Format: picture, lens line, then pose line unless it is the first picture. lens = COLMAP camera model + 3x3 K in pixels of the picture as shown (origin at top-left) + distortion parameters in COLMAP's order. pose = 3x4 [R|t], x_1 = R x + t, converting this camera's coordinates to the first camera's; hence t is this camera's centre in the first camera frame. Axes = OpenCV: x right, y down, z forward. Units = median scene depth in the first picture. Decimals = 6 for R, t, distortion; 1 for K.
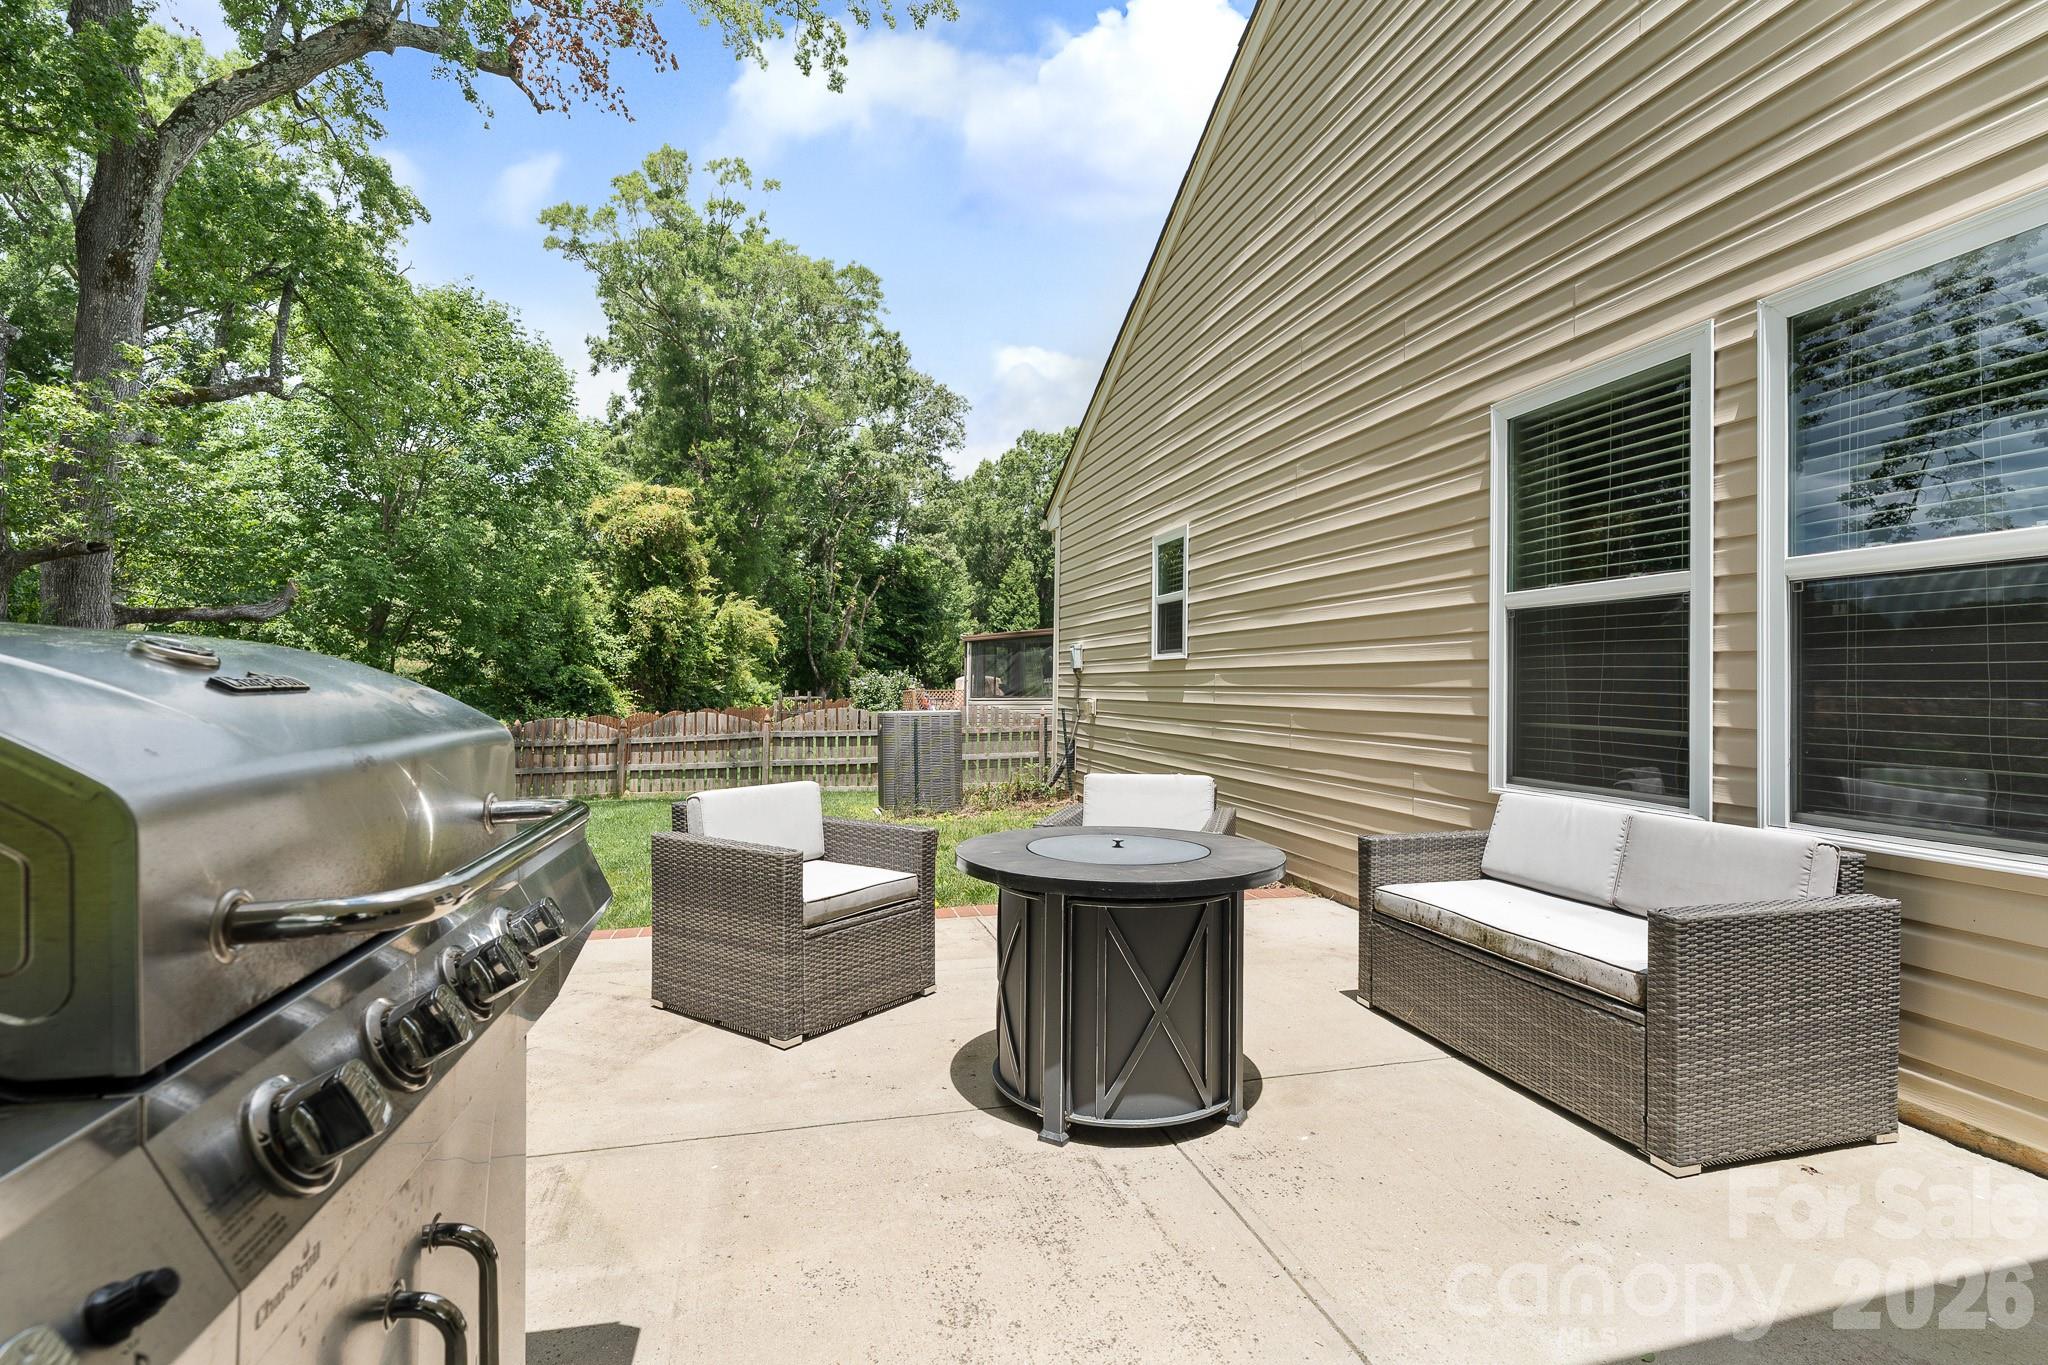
lens RADIAL K [[952.7, 0, 1024.0], [0, 952.7, 682.5], [0, 0, 1]] dist [-0.002110, 0.000613]
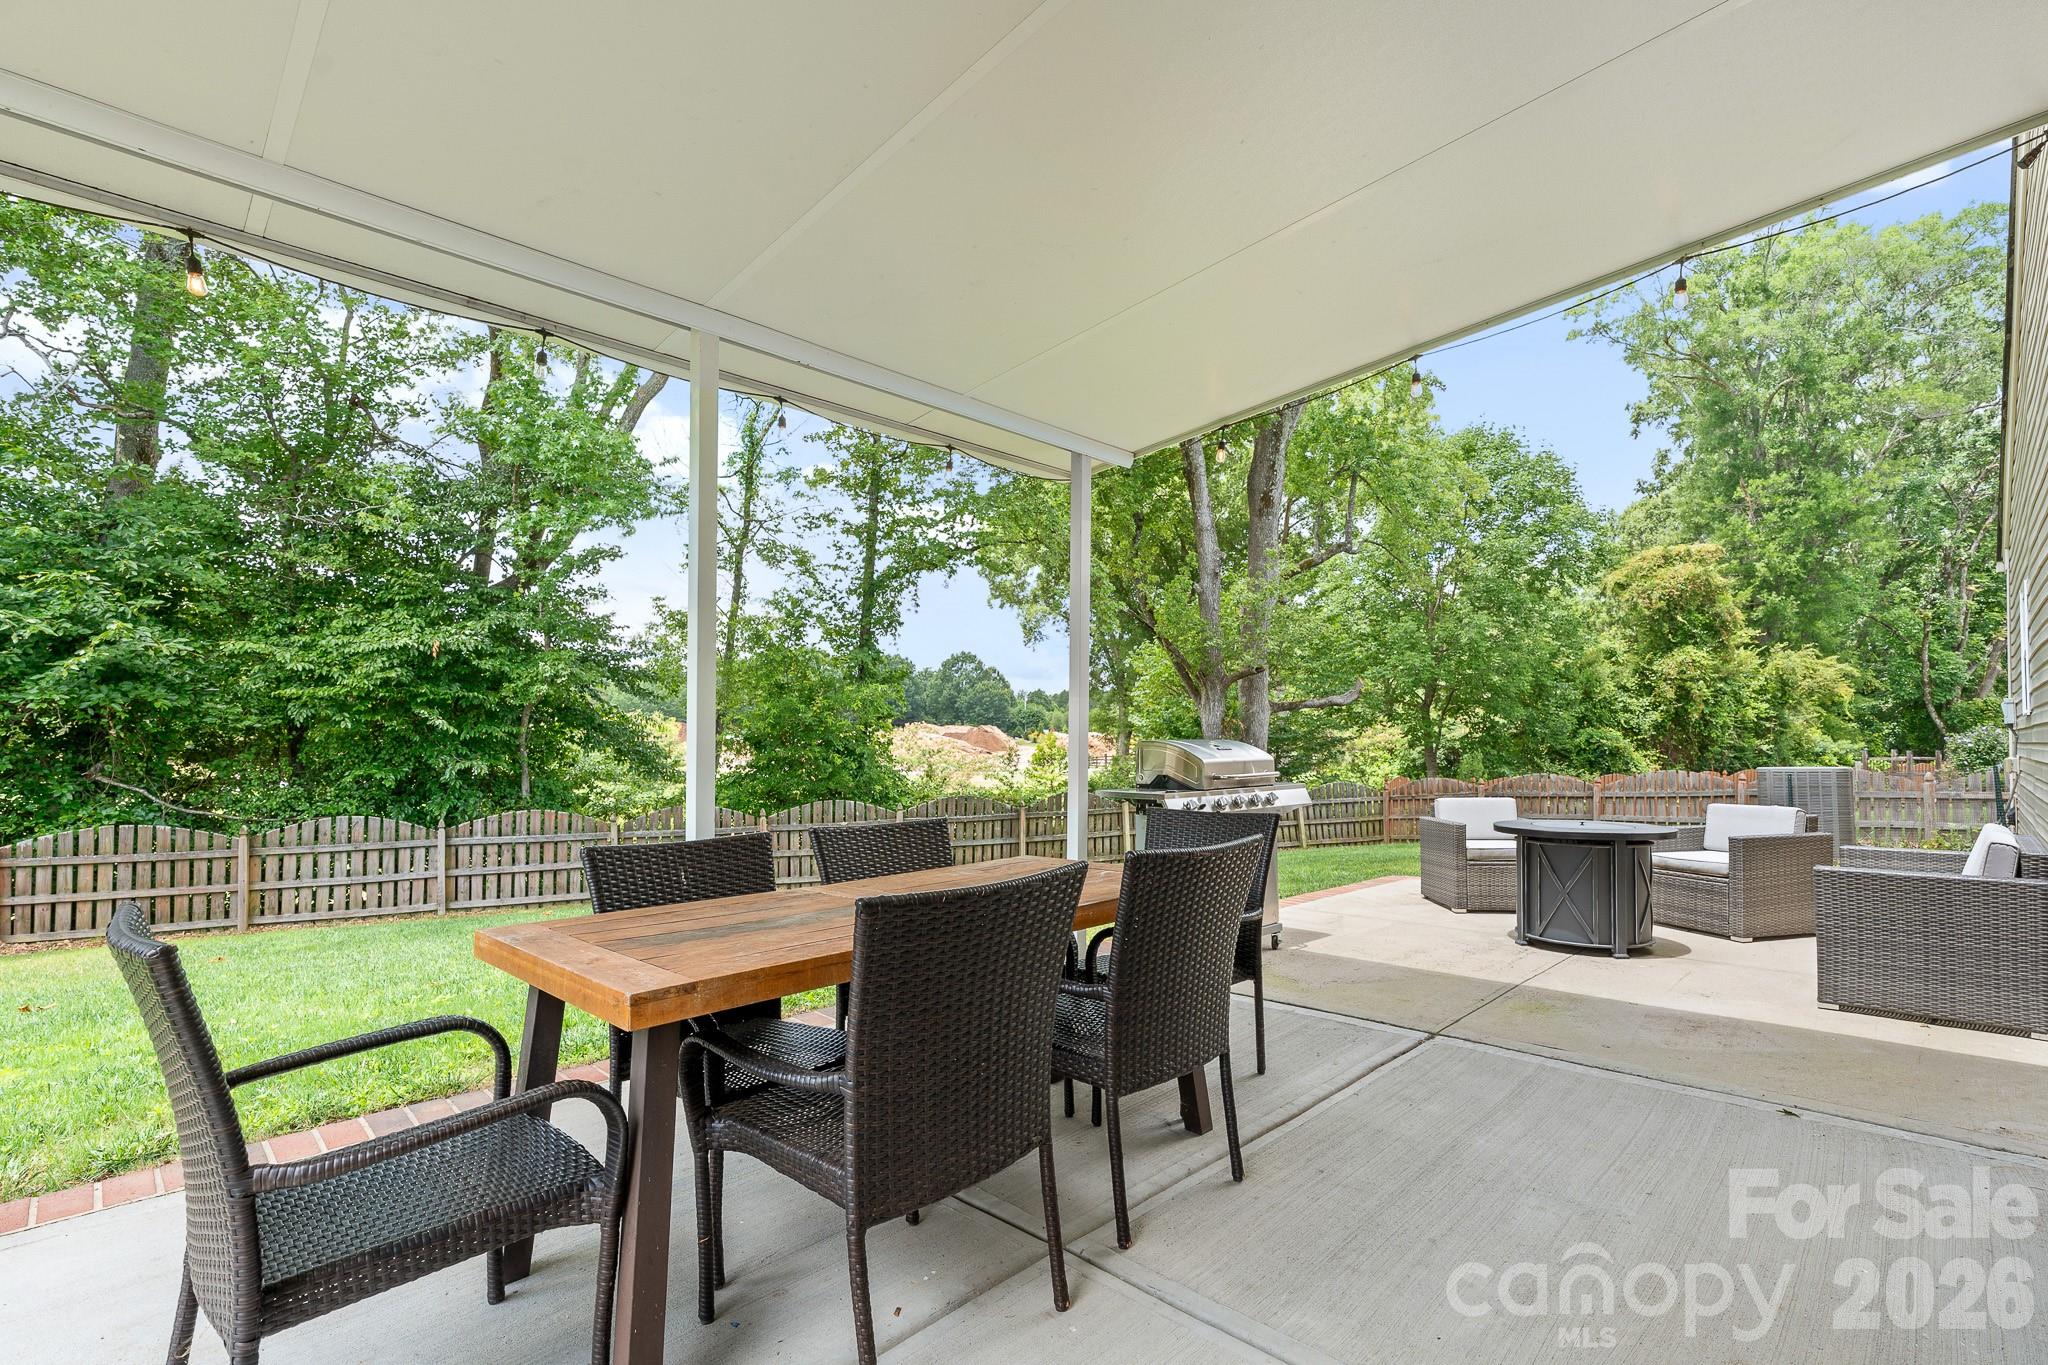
lens RADIAL K [[952.7, 0, 1024.0], [0, 952.7, 682.5], [0, 0, 1]] dist [-0.002110, 0.000613]
pose [[0.506145, -0.070127, -0.859593, 0.117868], [0.013027, 0.997197, -0.073682, 0.001299], [0.862350, 0.026096, 0.505640, -0.097296]]
